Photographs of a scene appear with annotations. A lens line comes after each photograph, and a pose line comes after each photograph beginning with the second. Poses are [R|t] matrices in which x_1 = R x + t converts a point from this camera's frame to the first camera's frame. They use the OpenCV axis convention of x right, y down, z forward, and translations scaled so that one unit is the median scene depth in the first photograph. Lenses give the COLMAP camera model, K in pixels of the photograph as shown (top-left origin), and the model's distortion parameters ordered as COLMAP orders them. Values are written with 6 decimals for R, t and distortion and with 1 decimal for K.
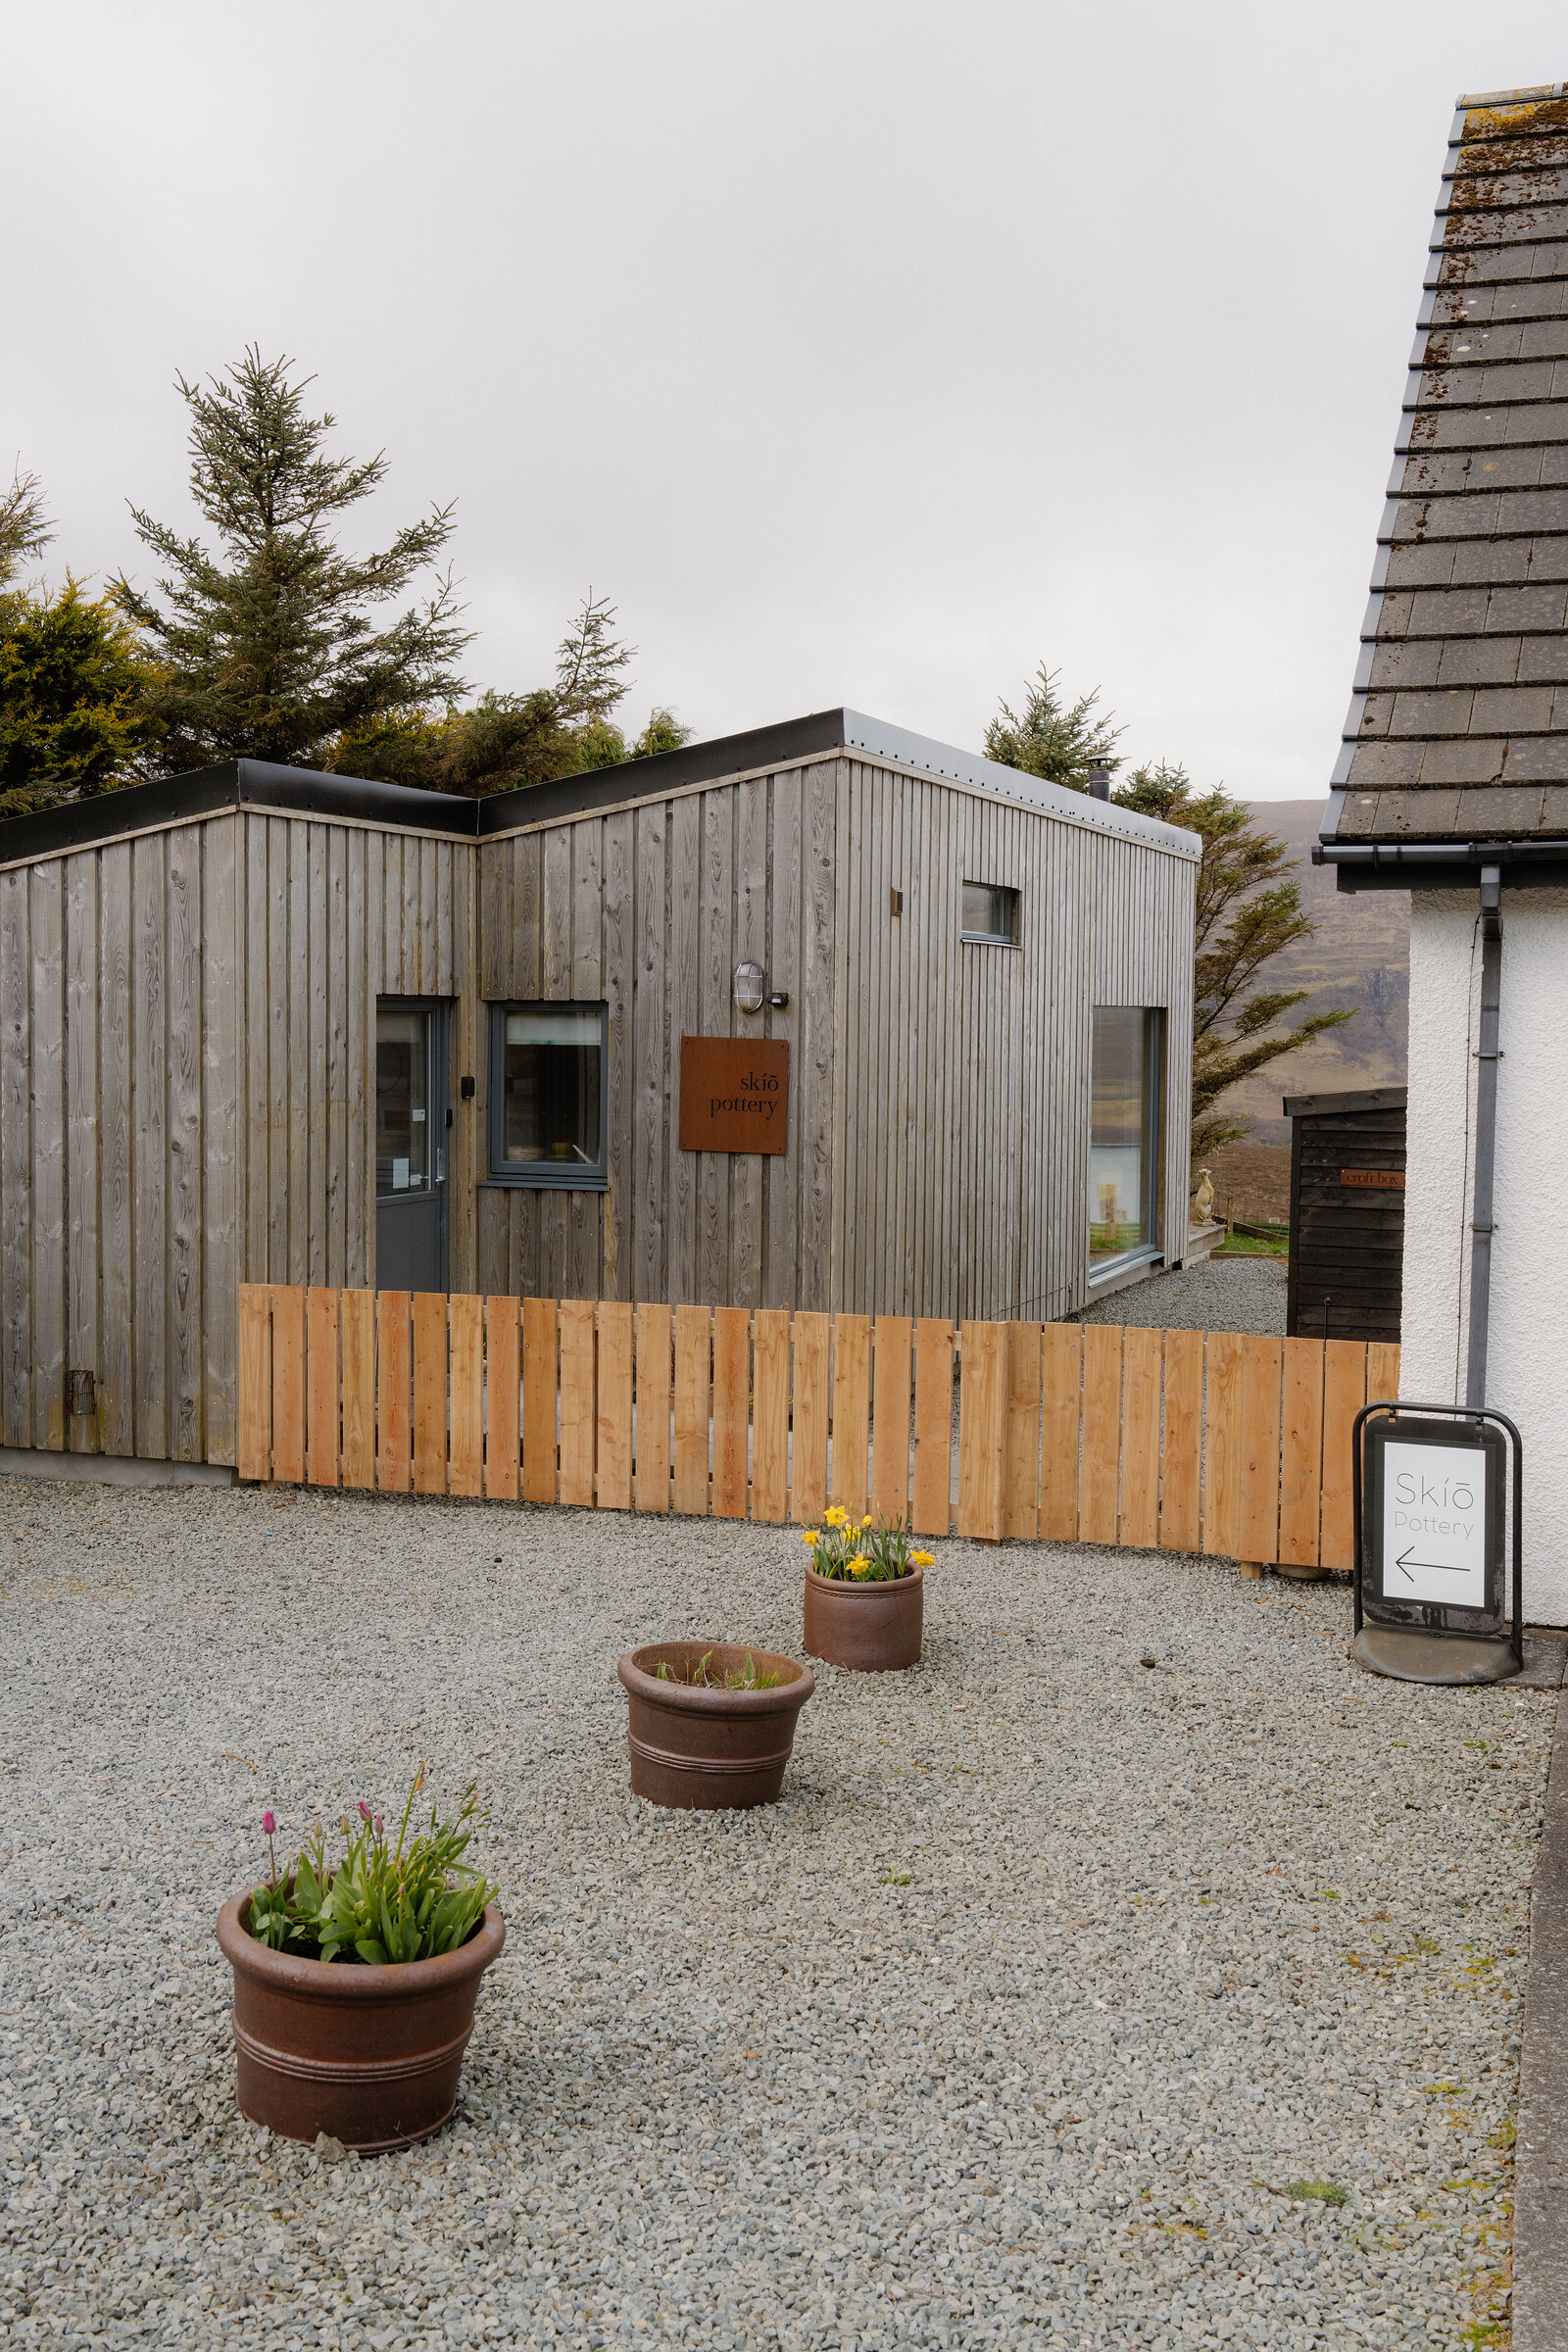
lens RADIAL K [[3042.2, 0, 784.0], [0, 3042.2, 1176.0], [0, 0, 1]] dist [-0.001149, -0.003241]
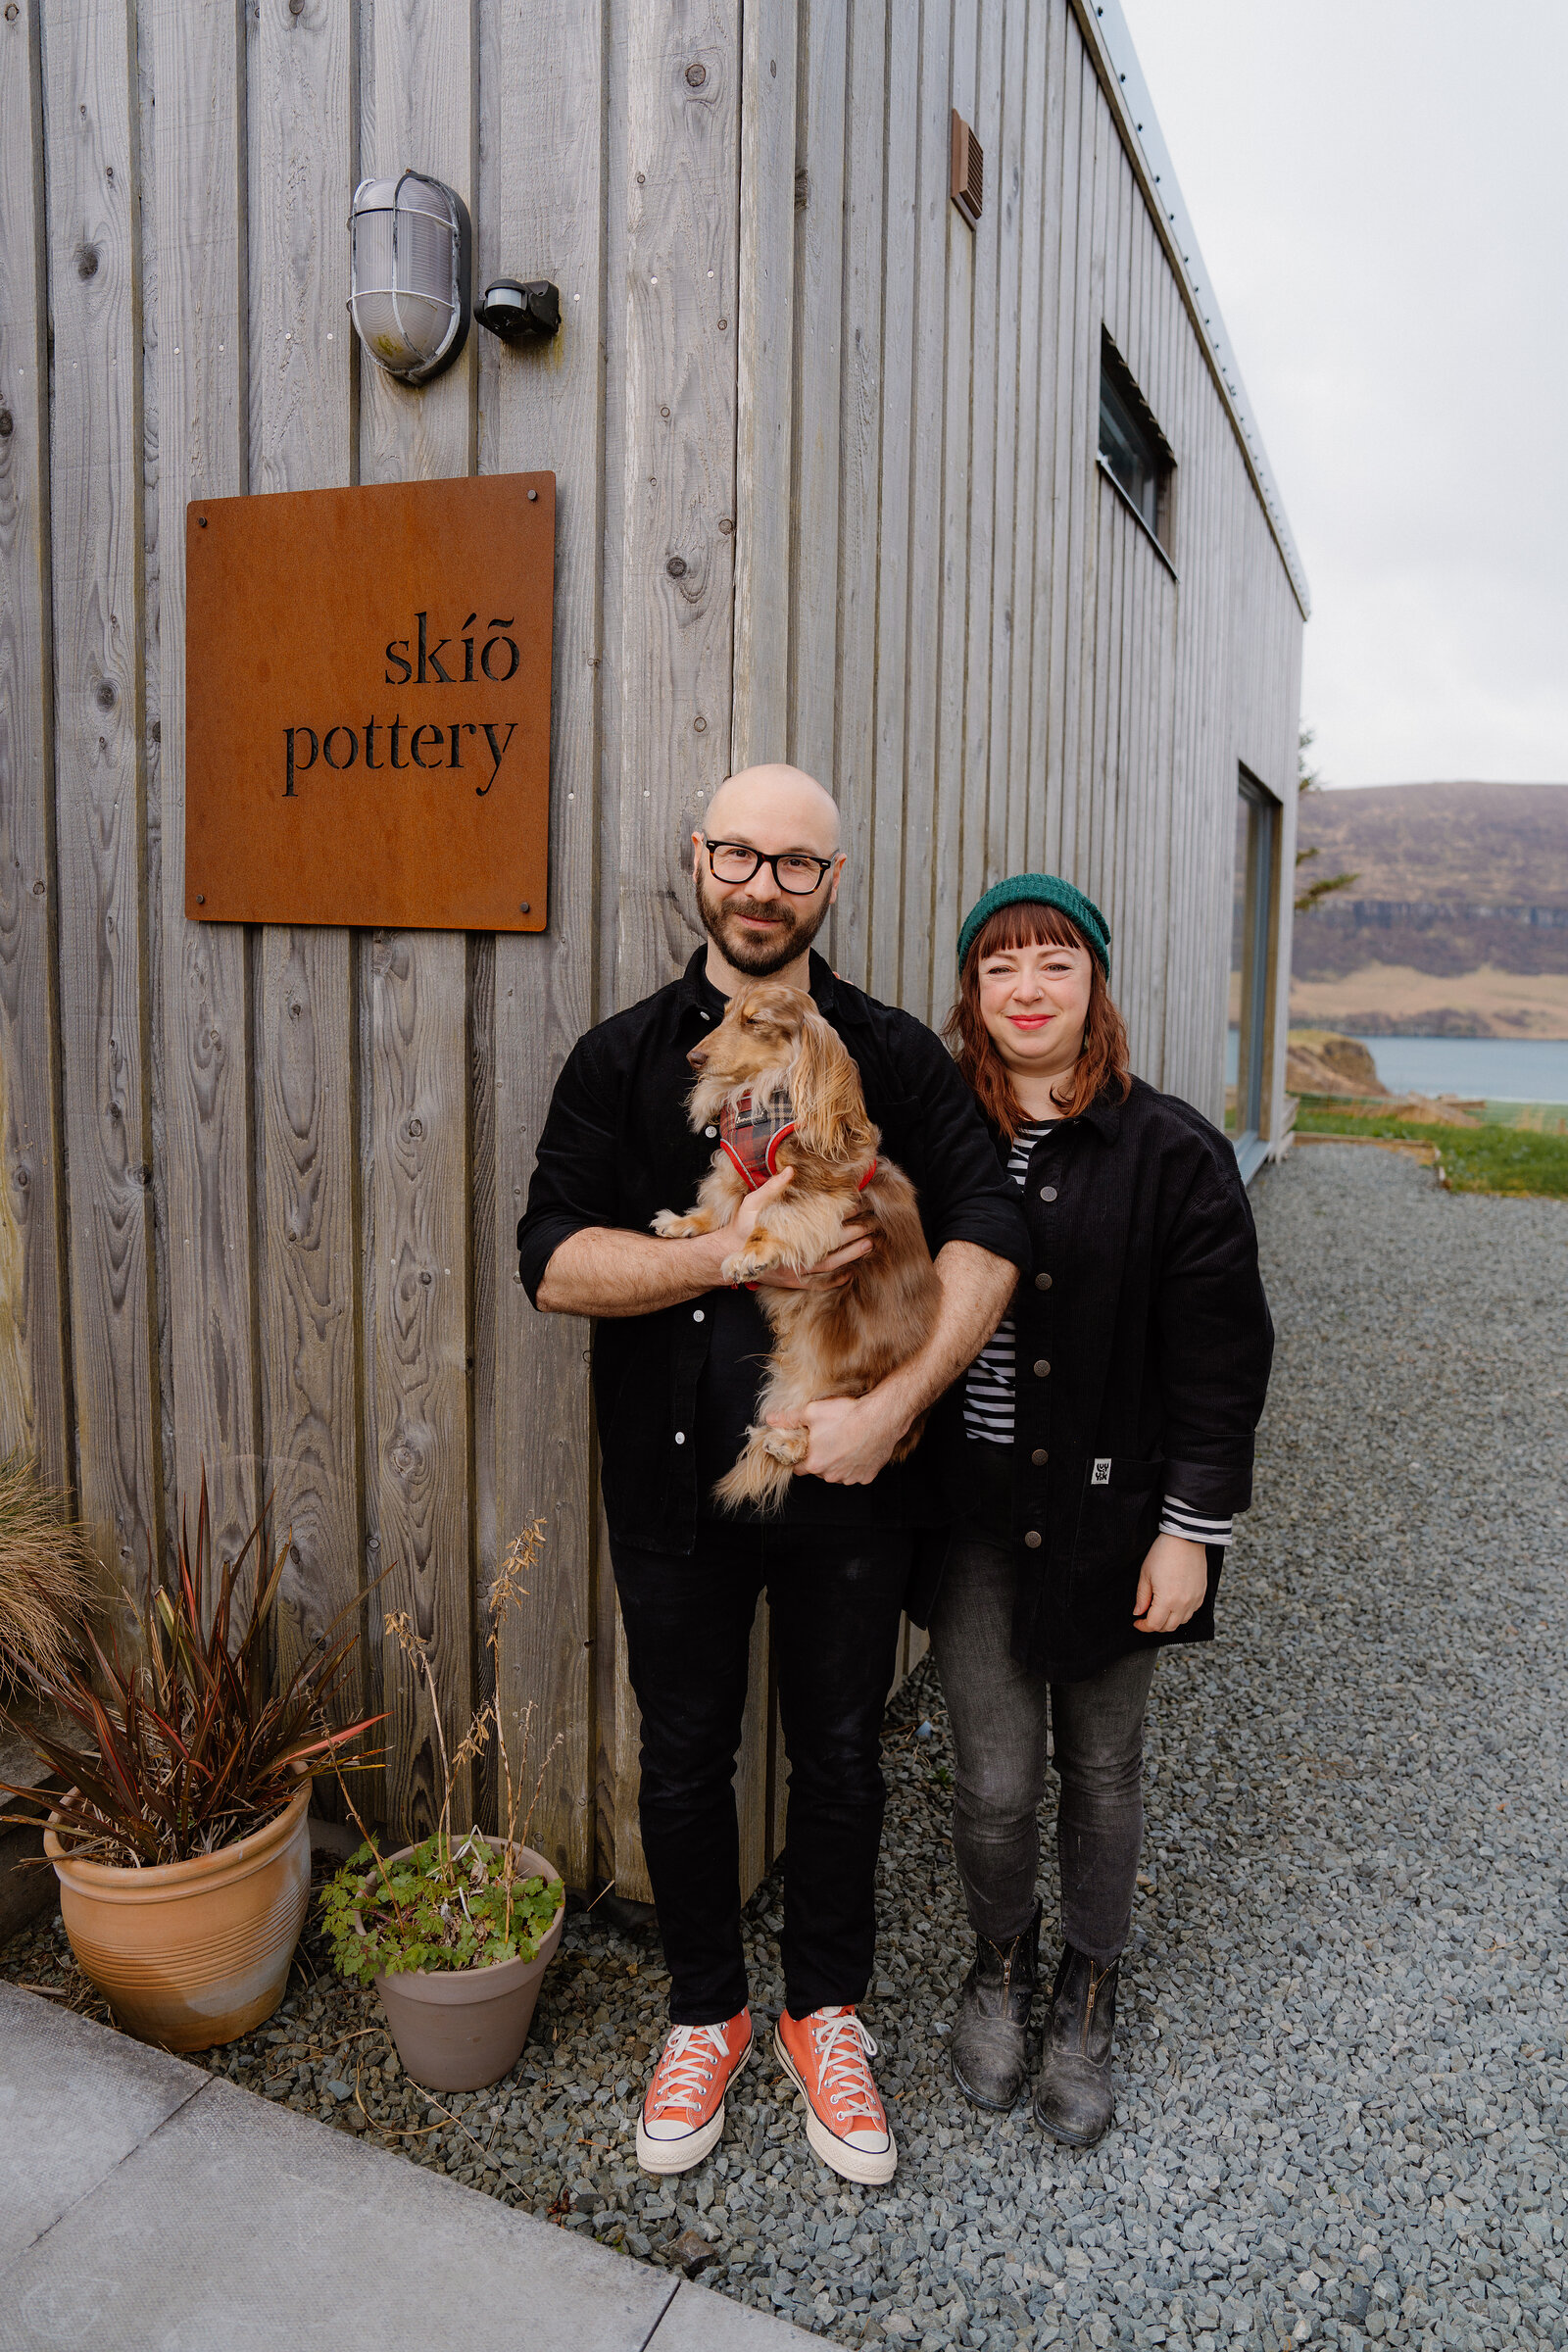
lens RADIAL K [[2025.5, 0, 784.0], [0, 2025.5, 1176.0], [0, 0, 1]] dist [-0.009836, 0.048043]
pose [[0.999902, 0.005222, -0.012957, 0.022248], [-0.004383, 0.997943, 0.063959, 0.002398], [0.013265, -0.063896, 0.997868, 0.817133]]
